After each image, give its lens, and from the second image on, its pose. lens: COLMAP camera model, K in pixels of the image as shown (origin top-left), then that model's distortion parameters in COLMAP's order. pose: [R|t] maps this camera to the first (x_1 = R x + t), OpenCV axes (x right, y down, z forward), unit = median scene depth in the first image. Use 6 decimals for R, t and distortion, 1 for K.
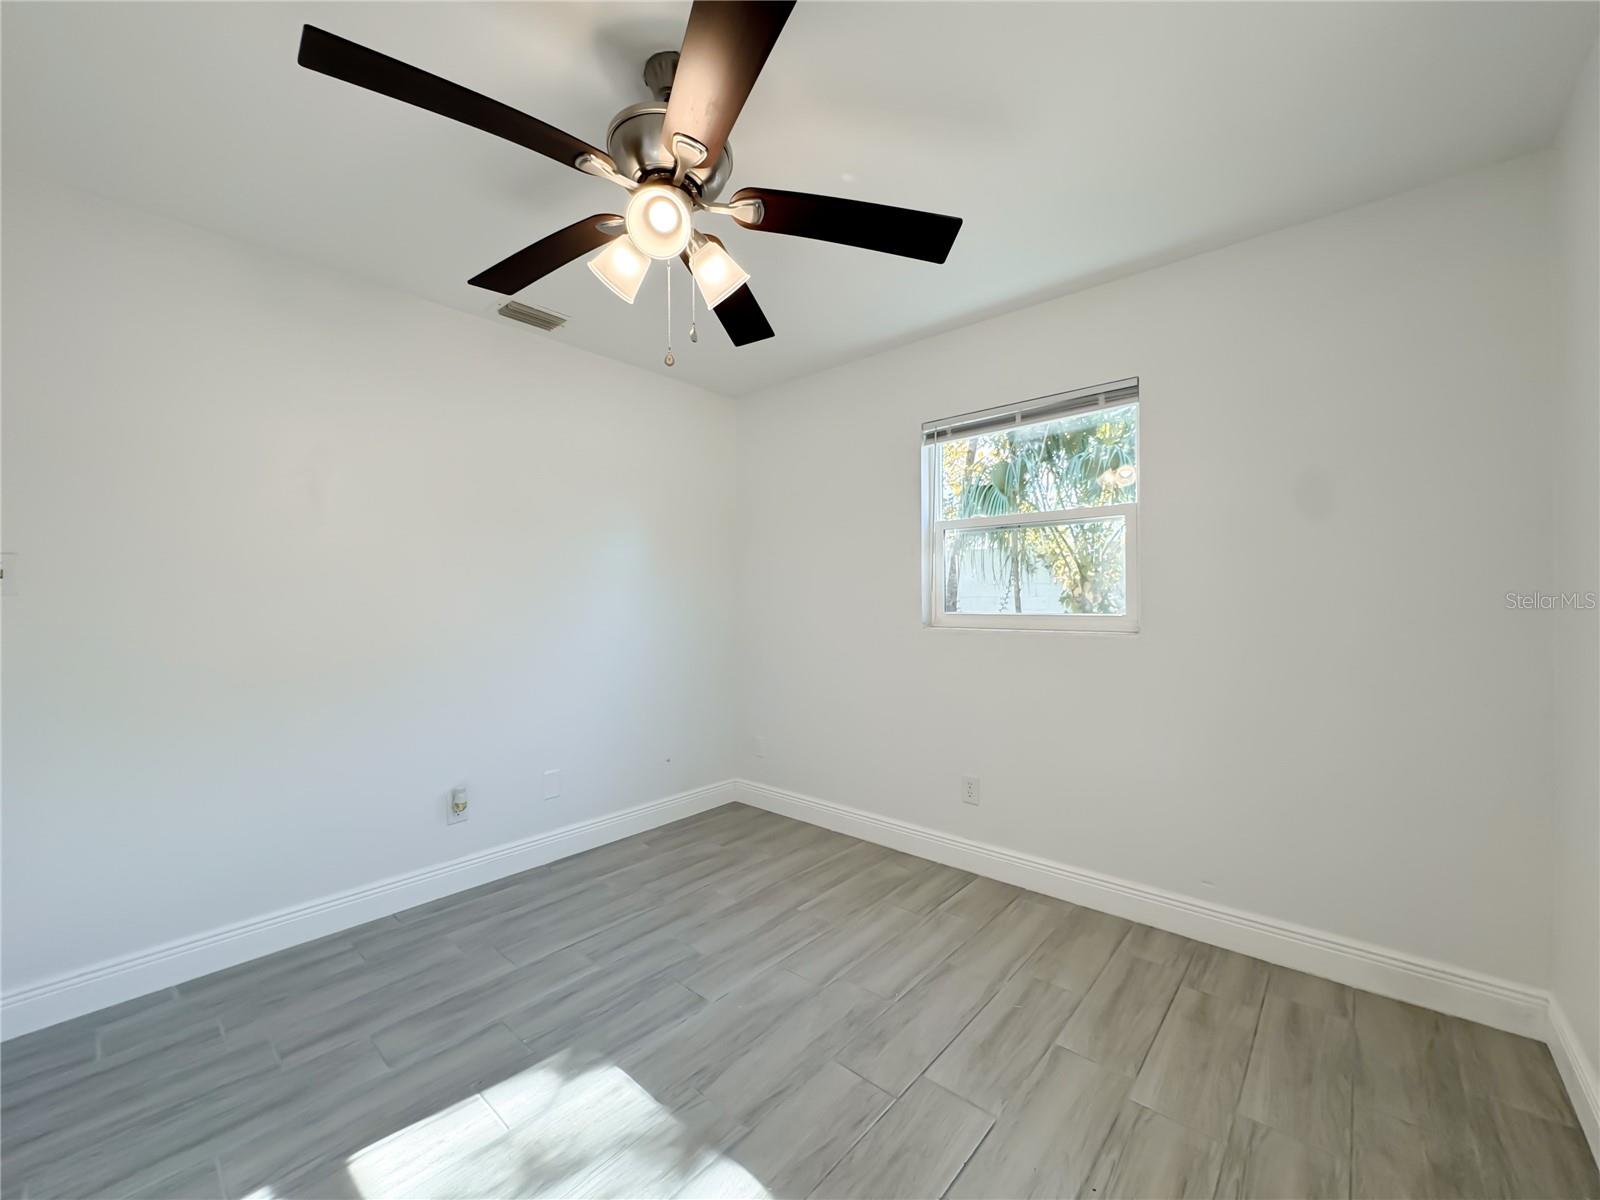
lens RADIAL K [[638.0, 0, 796.3], [0, 638.0, 601.0], [0, 0, 1]] dist [-0.005791, 0.000559]
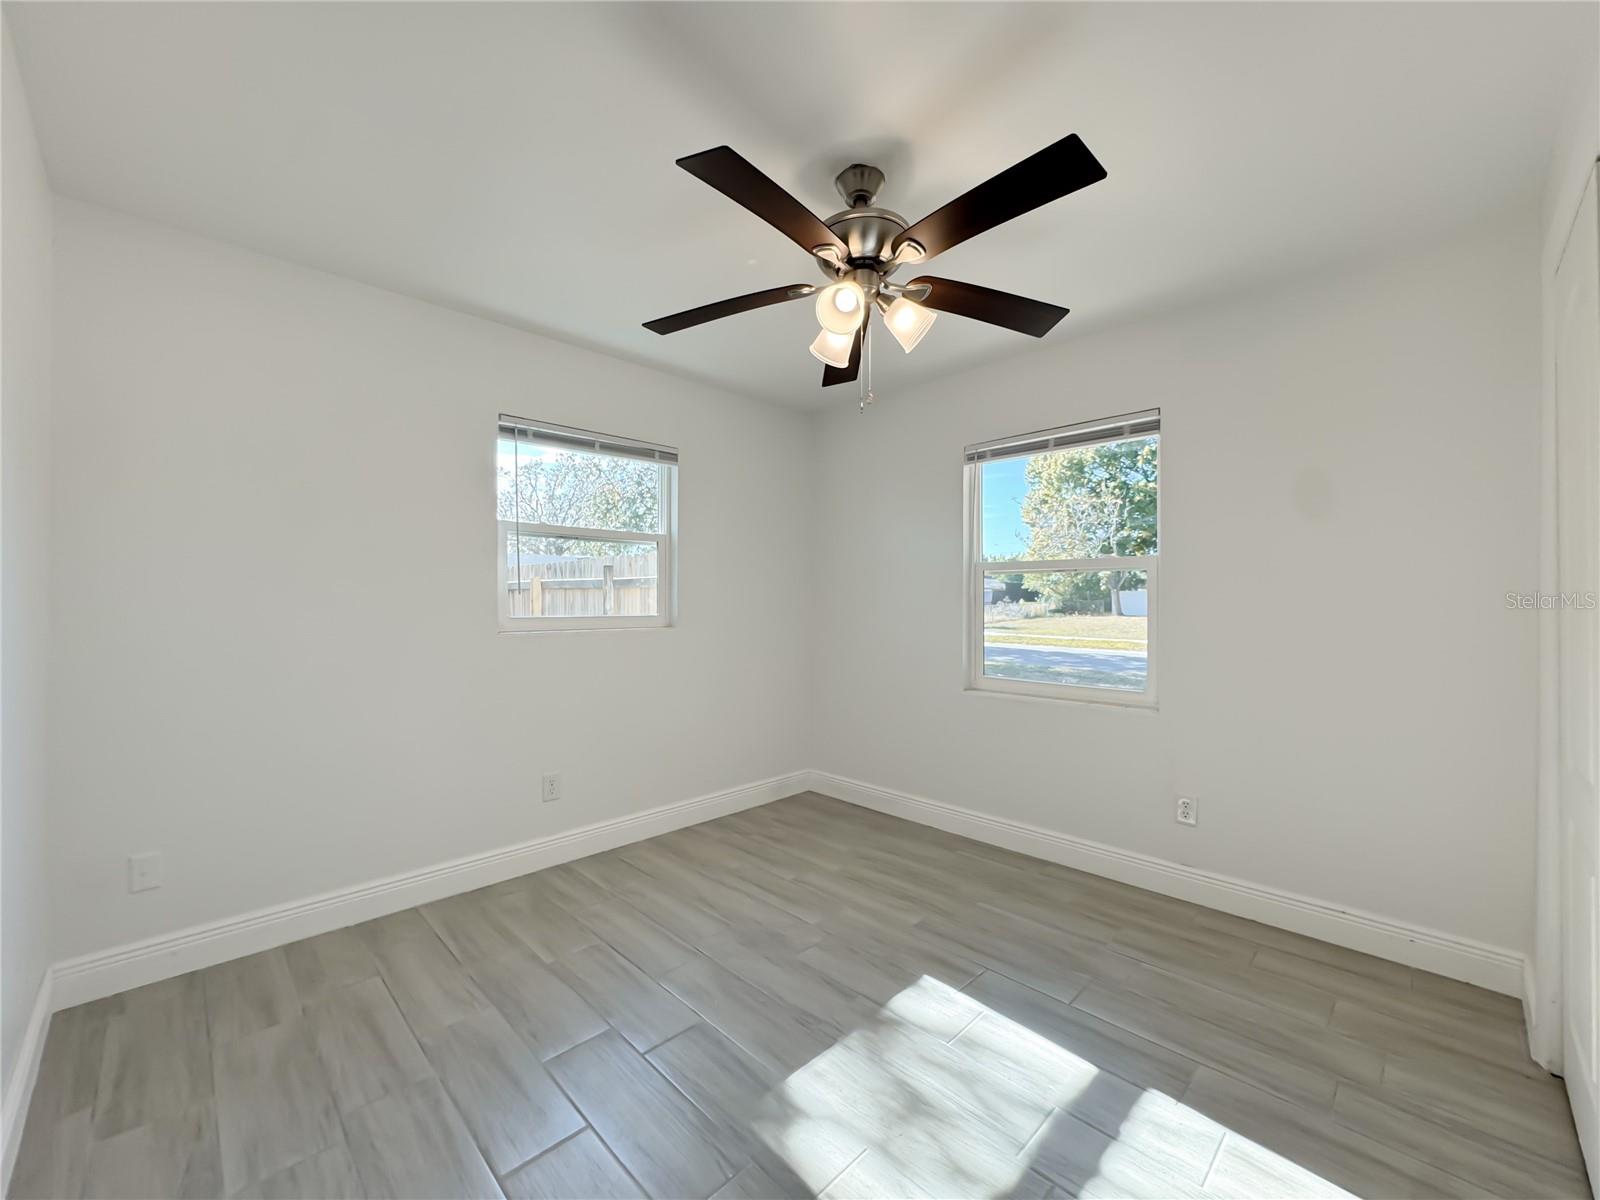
lens RADIAL K [[638.0, 0, 796.3], [0, 638.0, 601.0], [0, 0, 1]] dist [-0.005791, 0.000559]
pose [[0.067363, 0.005942, 0.997711, -1.107676], [0.002289, 0.999979, -0.006110, 0.001301], [-0.997726, 0.002696, 0.067348, 0.803732]]
